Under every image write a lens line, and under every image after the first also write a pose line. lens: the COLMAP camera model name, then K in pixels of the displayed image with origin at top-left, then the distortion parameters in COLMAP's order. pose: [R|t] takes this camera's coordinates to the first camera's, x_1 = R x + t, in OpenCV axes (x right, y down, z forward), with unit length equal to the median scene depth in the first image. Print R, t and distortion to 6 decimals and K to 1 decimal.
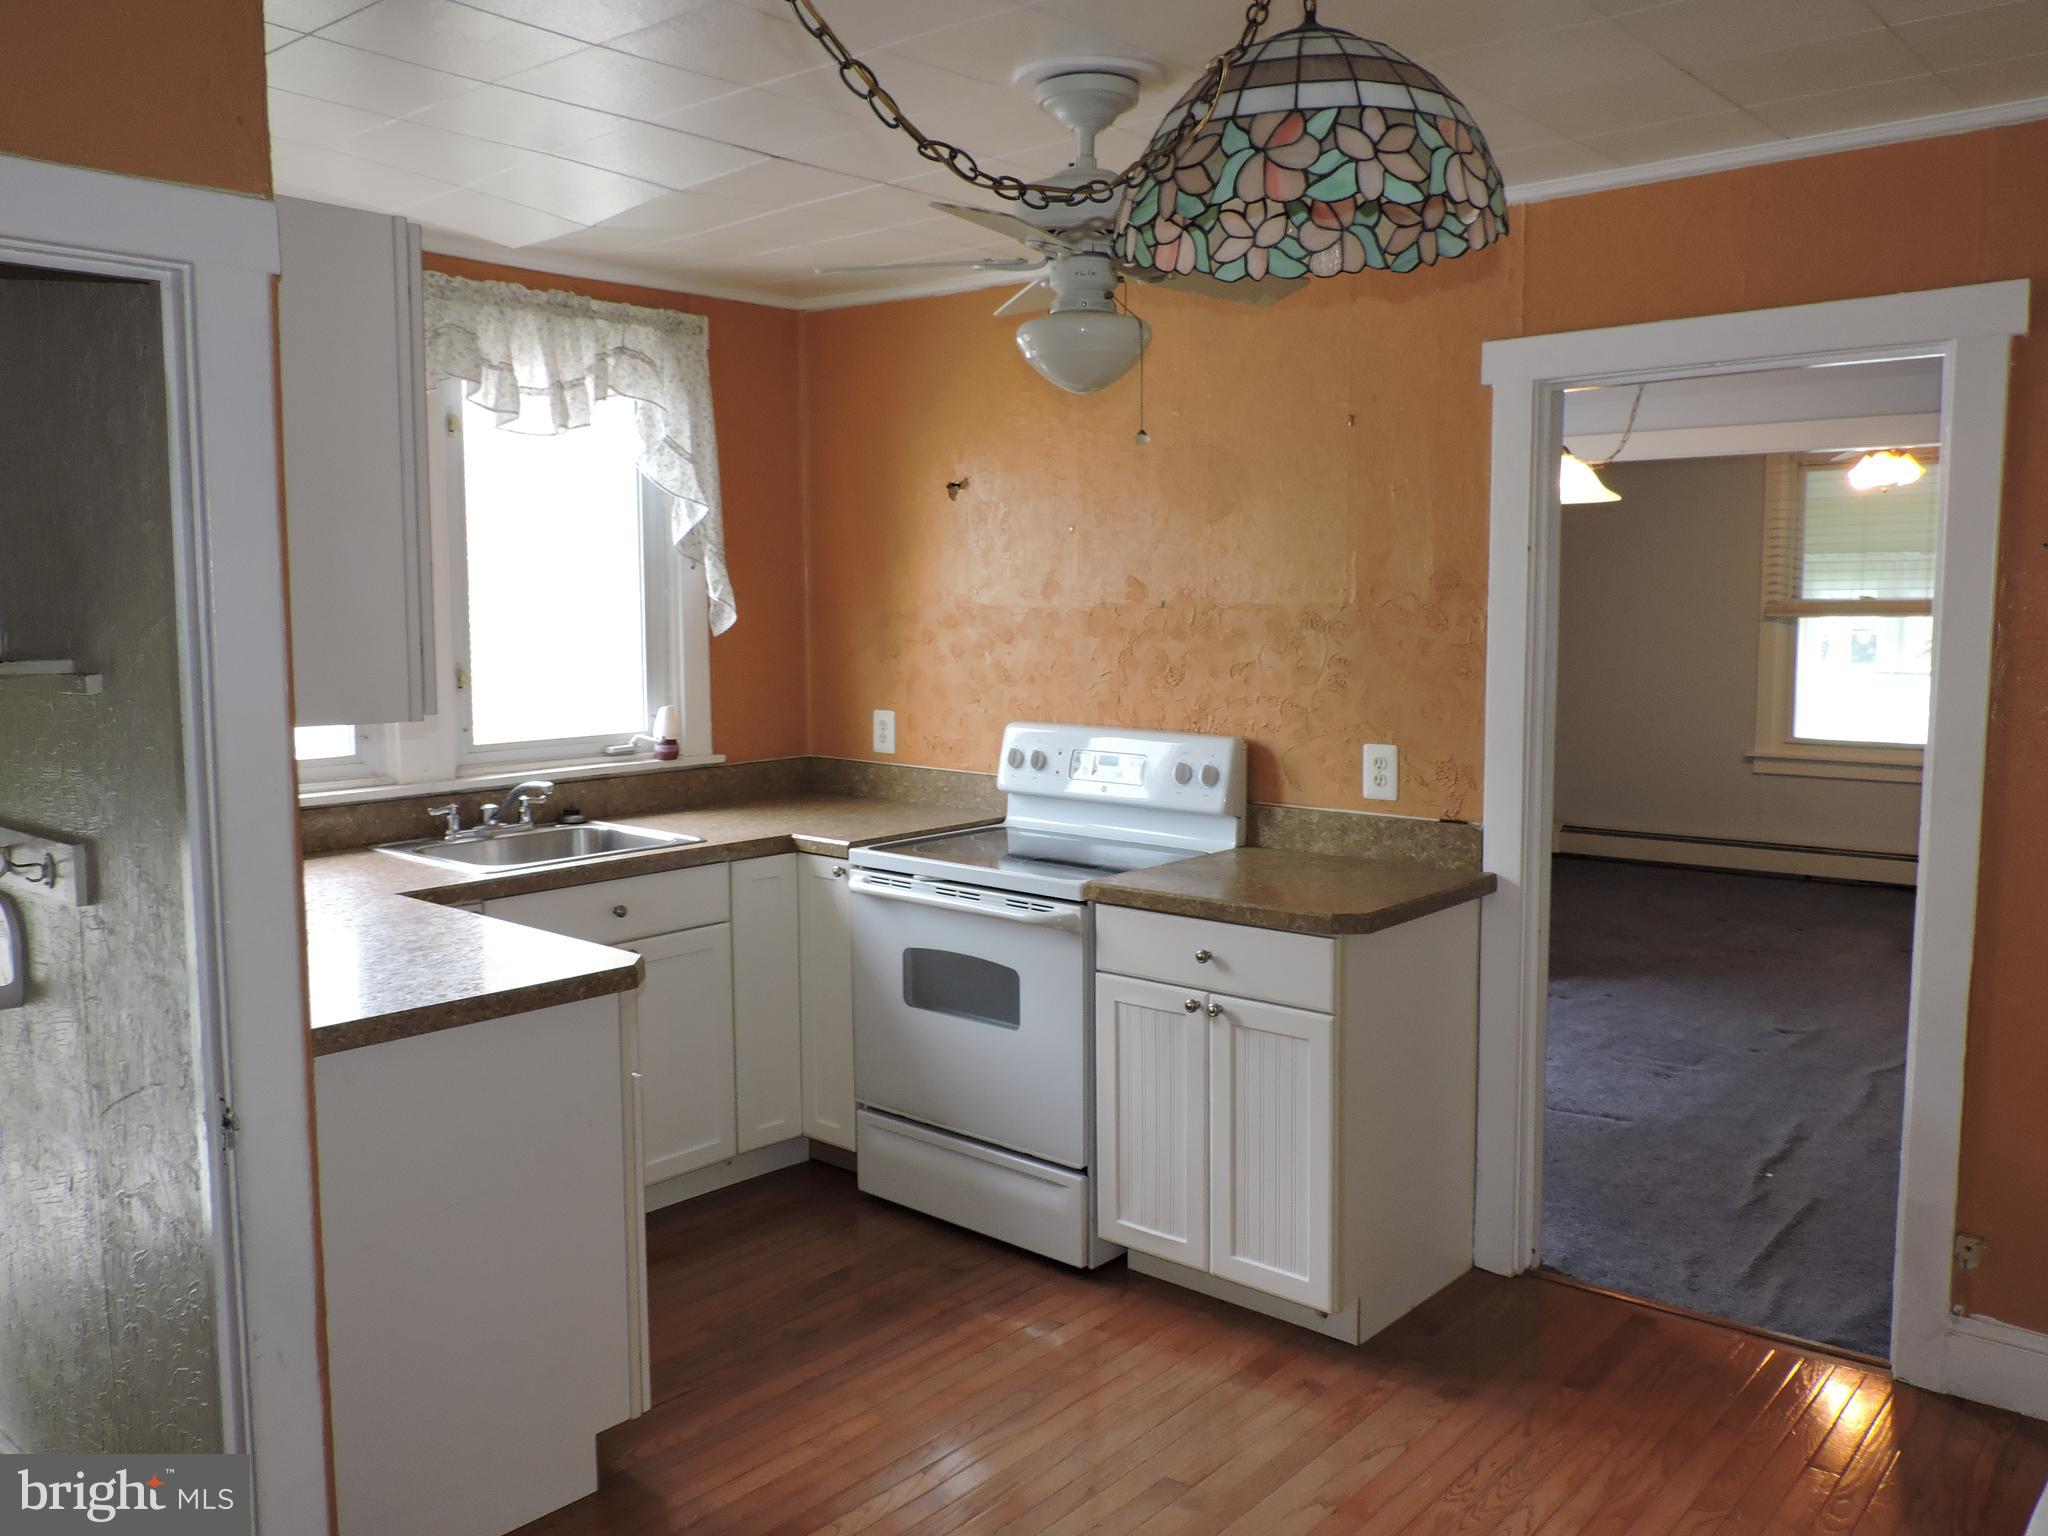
lens RADIAL K [[1618.5, 0, 1024.0], [0, 1618.5, 768.0], [0, 0, 1]] dist [-0.024871, 0.002832]
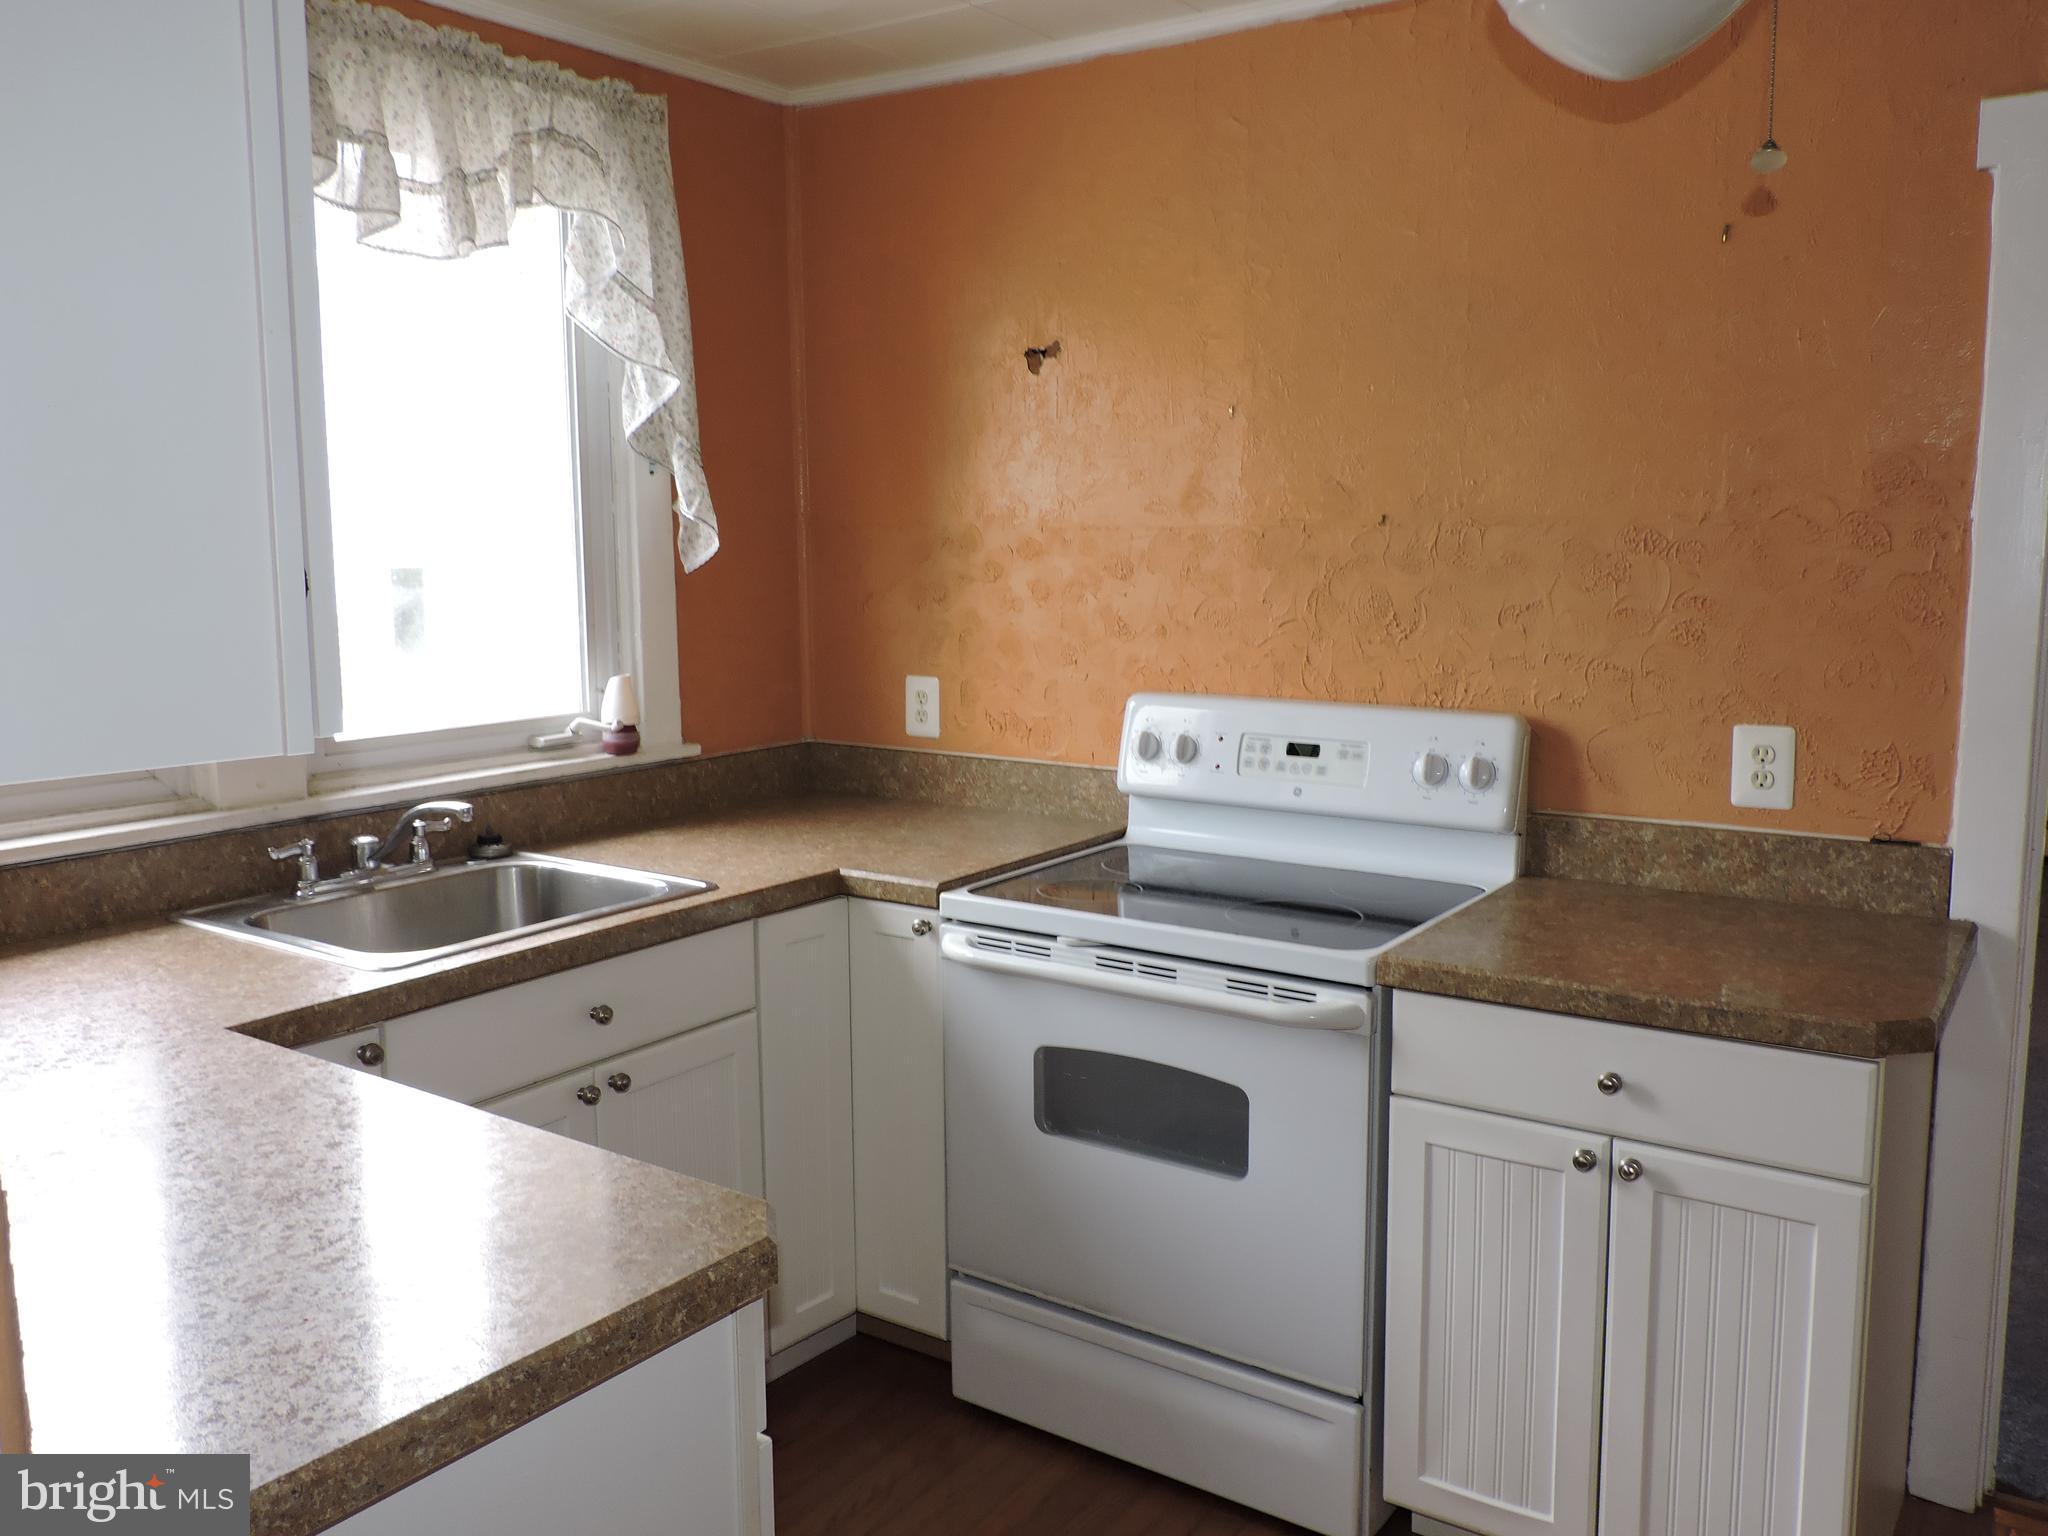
lens RADIAL K [[1618.5, 0, 1024.0], [0, 1618.5, 768.0], [0, 0, 1]] dist [-0.024871, 0.002832]
pose [[0.993780, -0.018868, 0.109752, -0.142156], [0.015289, 0.999326, 0.033360, -0.021746], [-0.110307, -0.031474, 0.993399, 0.340087]]
